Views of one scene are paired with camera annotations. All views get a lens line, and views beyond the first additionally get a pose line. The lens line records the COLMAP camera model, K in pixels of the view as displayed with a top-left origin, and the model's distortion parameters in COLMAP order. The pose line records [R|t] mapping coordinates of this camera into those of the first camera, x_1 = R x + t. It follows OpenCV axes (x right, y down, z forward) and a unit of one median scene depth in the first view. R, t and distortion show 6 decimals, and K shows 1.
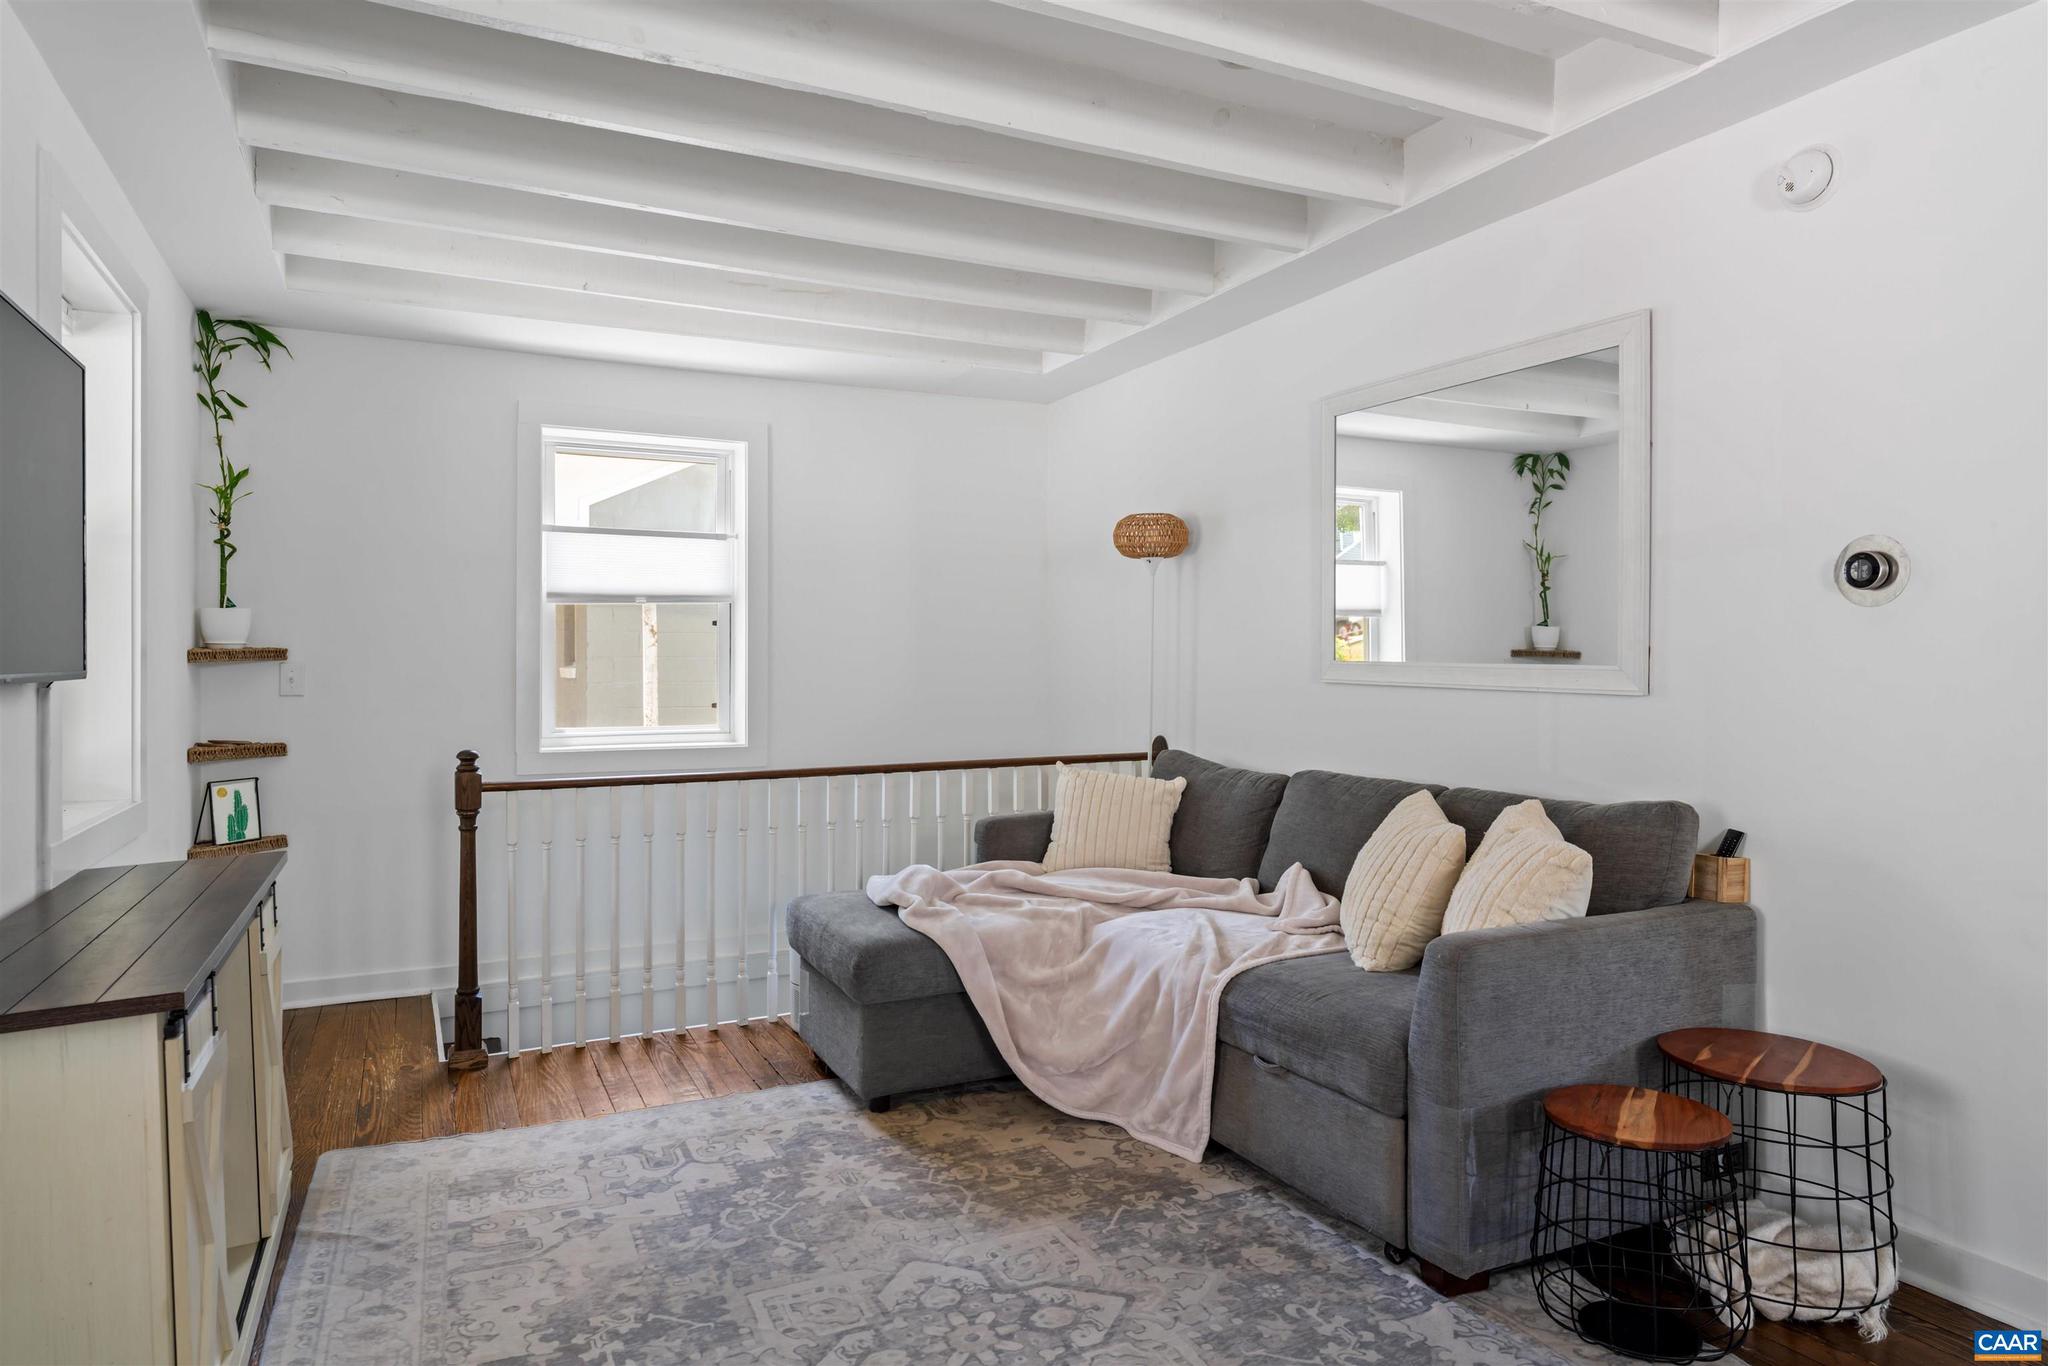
lens RADIAL K [[1228.2, 0, 966.4], [0, 1228.2, 636.9], [0, 0, 1]] dist [-0.003614, -0.003351]
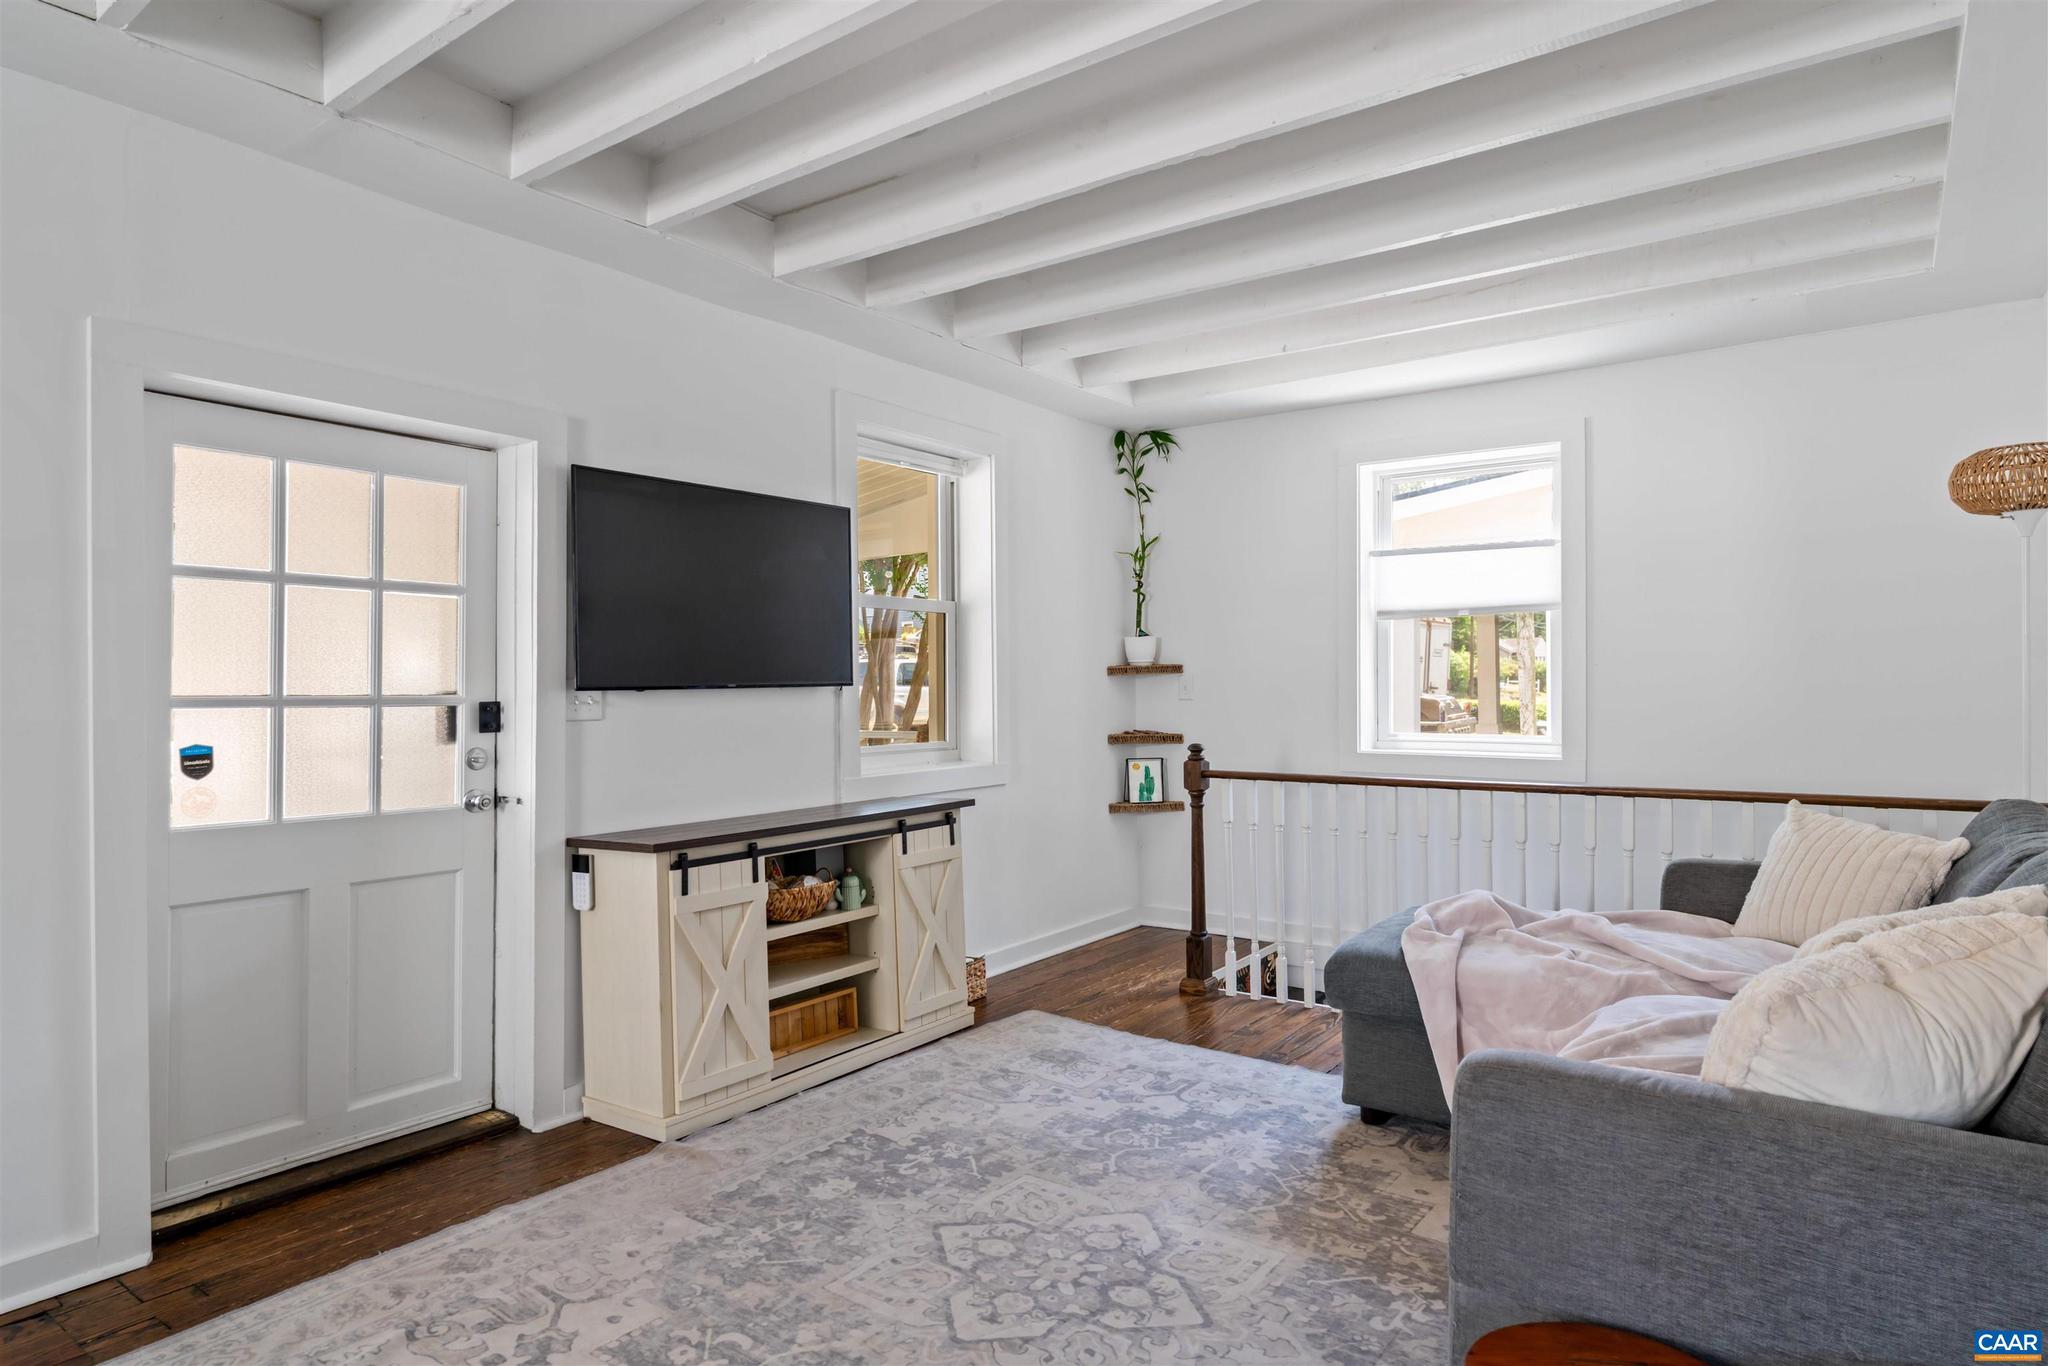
lens RADIAL K [[1113.3, 0, 979.8], [0, 1113.3, 660.3], [0, 0, 1]] dist [-0.002896, 0.001558]
pose [[0.471820, -0.017170, -0.881528, 0.606748], [0.028291, 0.999590, -0.004328, 0.005172], [0.881241, -0.022898, 0.472112, 0.312567]]
